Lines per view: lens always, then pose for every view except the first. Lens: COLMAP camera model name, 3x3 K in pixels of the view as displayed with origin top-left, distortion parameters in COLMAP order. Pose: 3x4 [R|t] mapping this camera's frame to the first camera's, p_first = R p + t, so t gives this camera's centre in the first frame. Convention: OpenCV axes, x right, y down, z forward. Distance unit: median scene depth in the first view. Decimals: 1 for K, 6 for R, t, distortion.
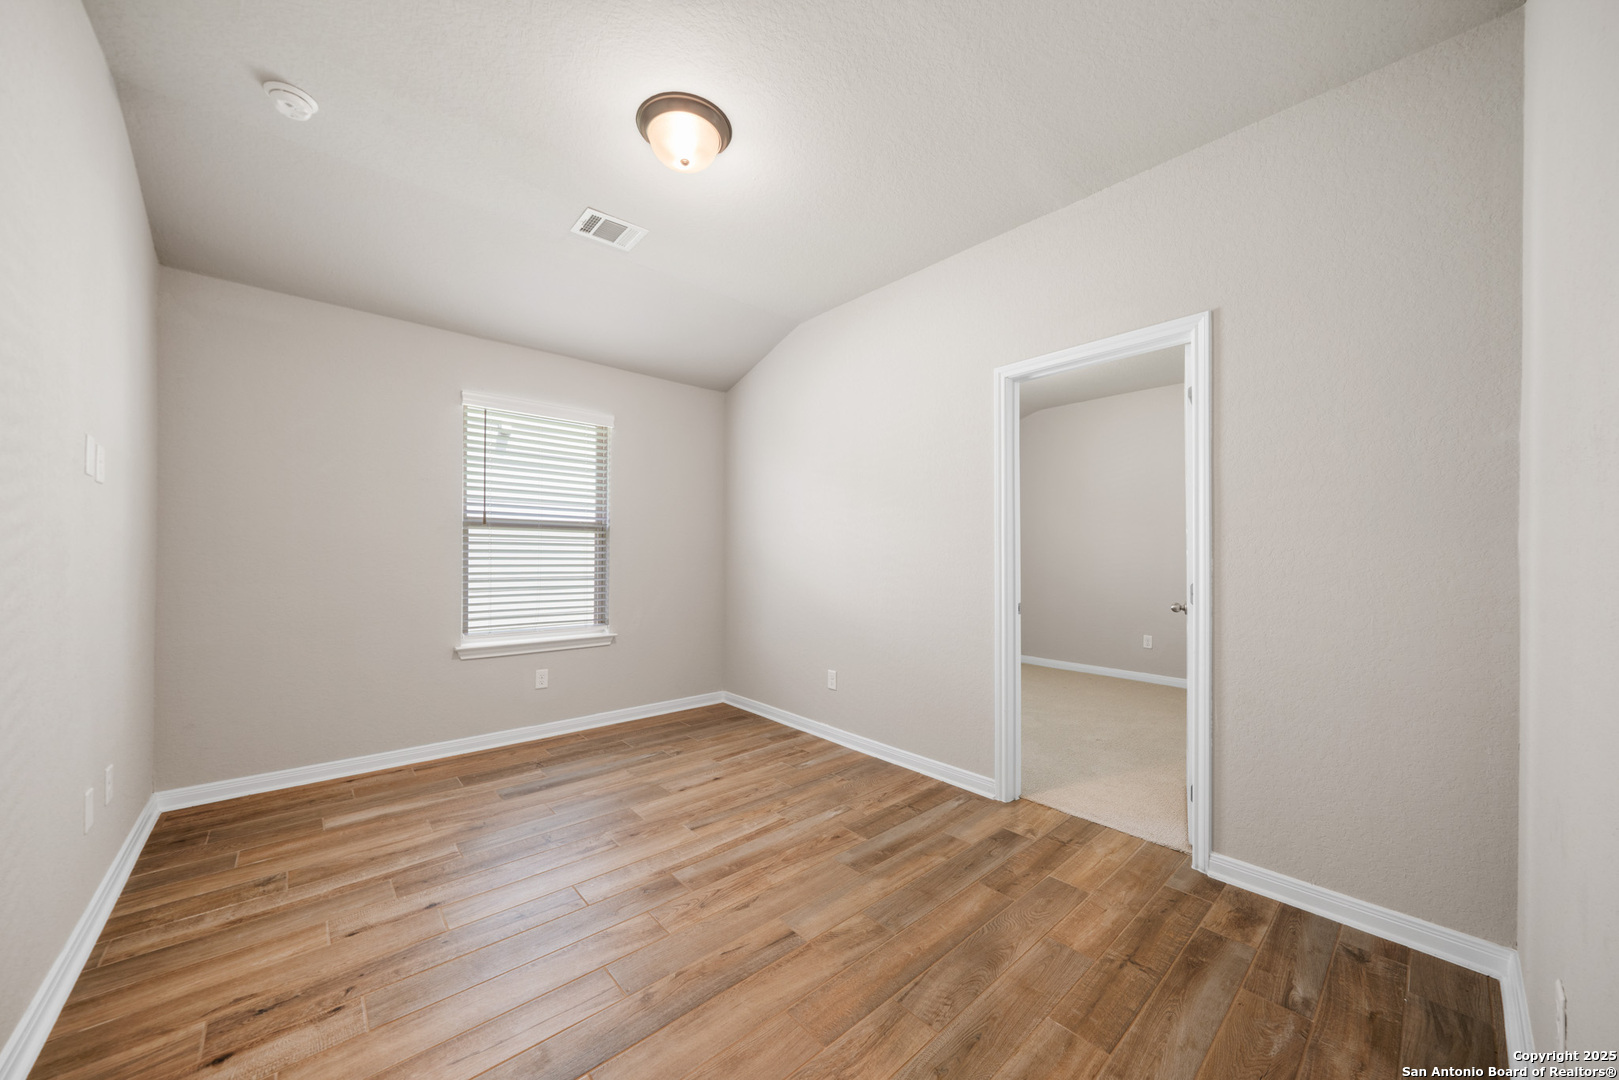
lens RADIAL K [[594.6, 0, 808.2], [0, 594.6, 548.4], [0, 0, 1]] dist [-0.004389, -0.000062]
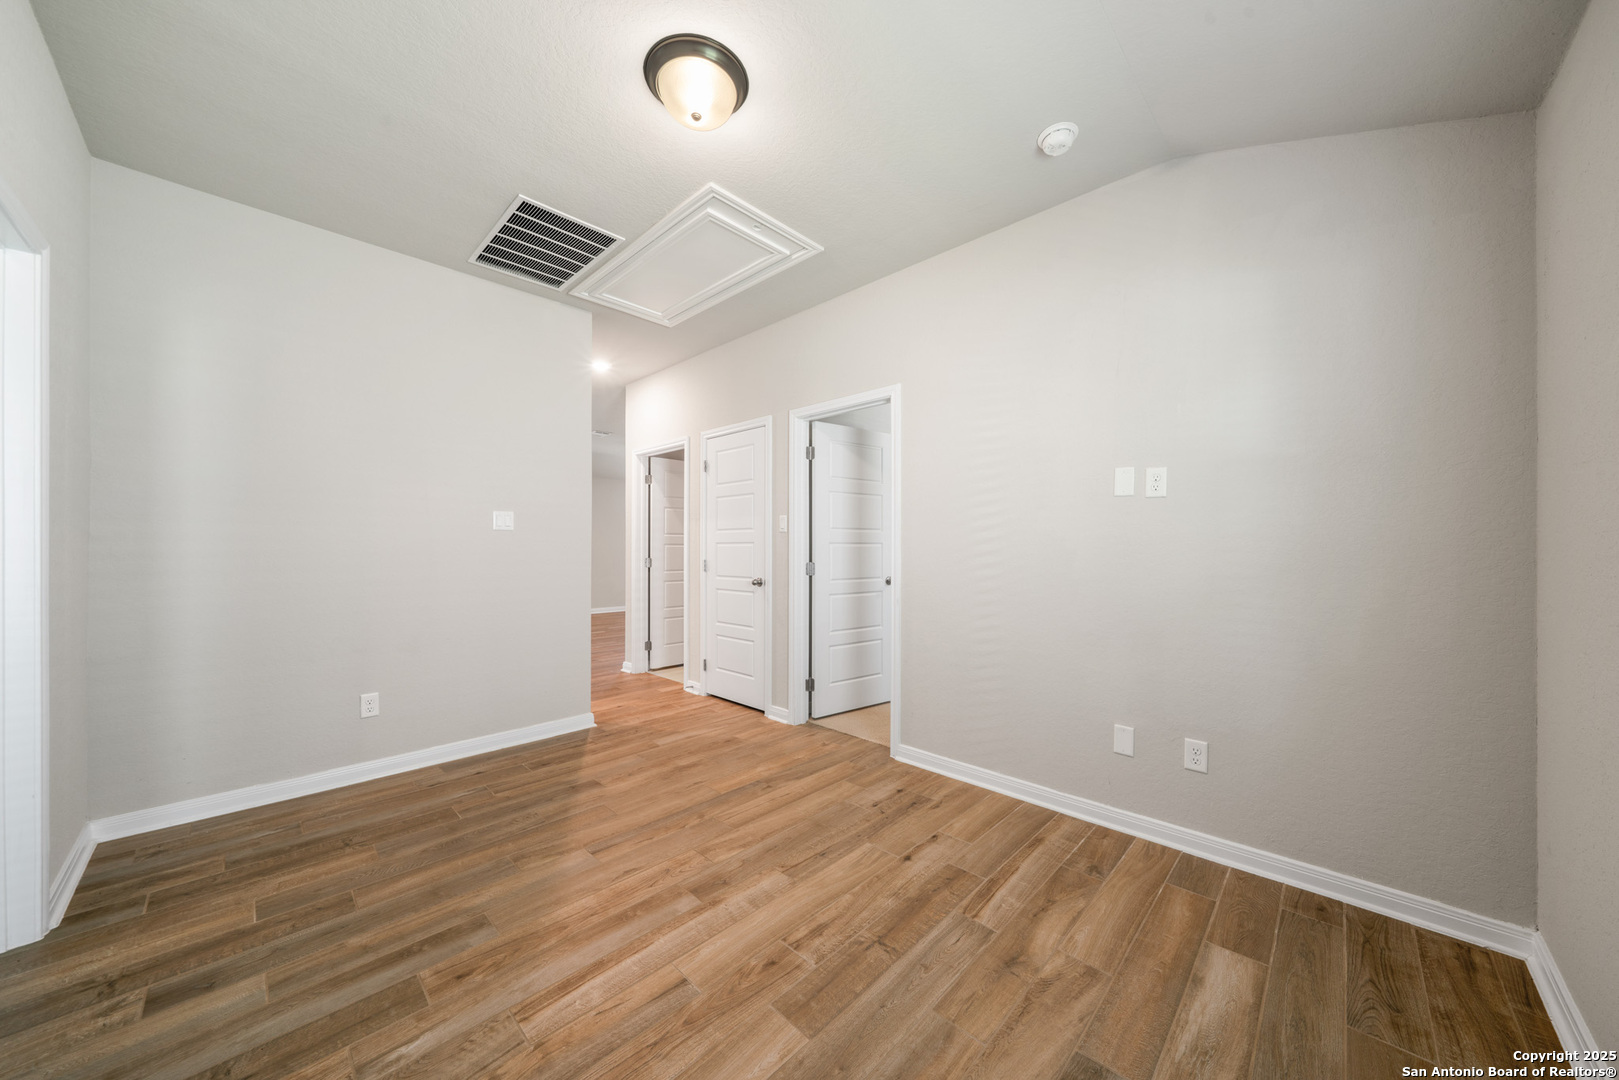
lens RADIAL K [[554.4, 0, 807.8], [0, 554.4, 549.4], [0, 0, 1]] dist [0.000173, 0.000022]
pose [[-0.996981, -0.010459, -0.076935, -0.326844], [-0.009965, 0.999927, -0.006807, 0.013139], [0.077001, -0.006020, -0.997013, 1.900989]]
